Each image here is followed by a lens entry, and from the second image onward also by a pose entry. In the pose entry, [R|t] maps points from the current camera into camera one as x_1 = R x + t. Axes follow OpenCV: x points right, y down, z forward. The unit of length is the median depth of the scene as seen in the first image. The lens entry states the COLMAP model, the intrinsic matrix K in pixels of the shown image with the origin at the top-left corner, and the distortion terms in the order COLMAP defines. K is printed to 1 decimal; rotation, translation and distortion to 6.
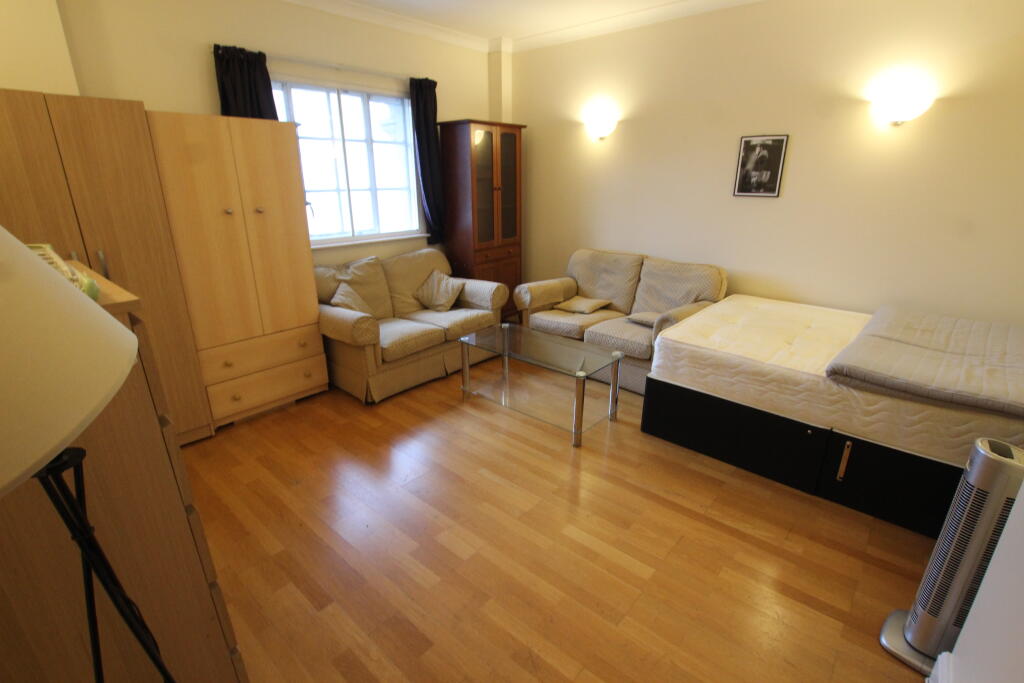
lens RADIAL K [[485.0, 0, 512.3], [0, 485.0, 354.7], [0, 0, 1]] dist [-0.026124, 0.000029]
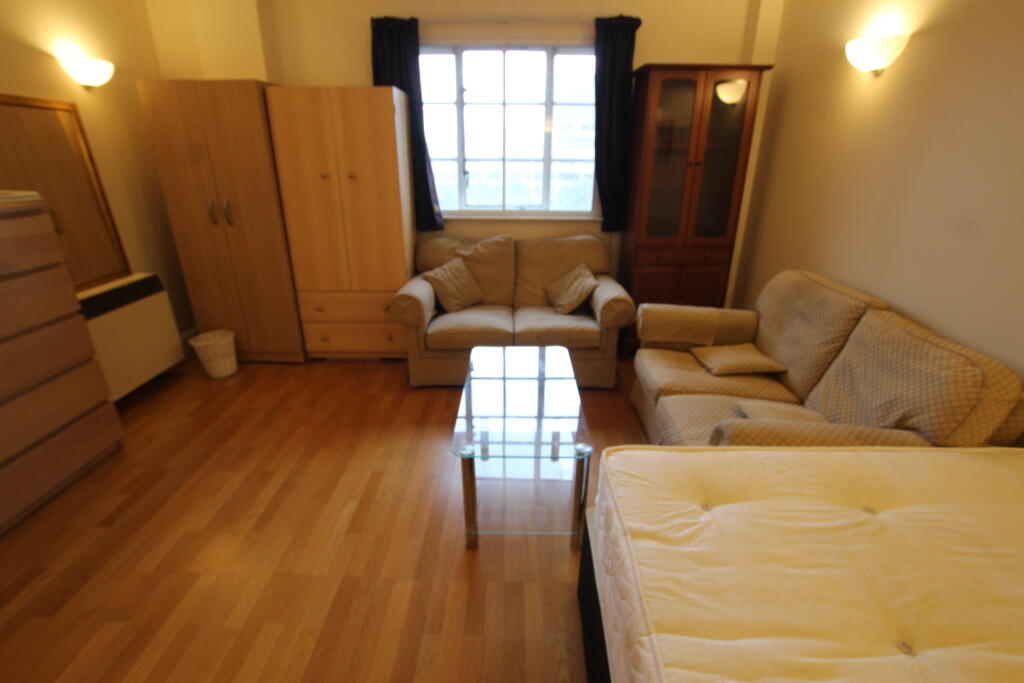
lens RADIAL K [[494.0, 0, 512.0], [0, 494.0, 341.5], [0, 0, 1]] dist [-0.000130, 0.000362]
pose [[0.643007, 0.283744, -0.711359, 0.426706], [-0.268062, 0.953465, 0.138010, -0.143384], [0.717416, 0.101947, 0.689145, 0.391451]]
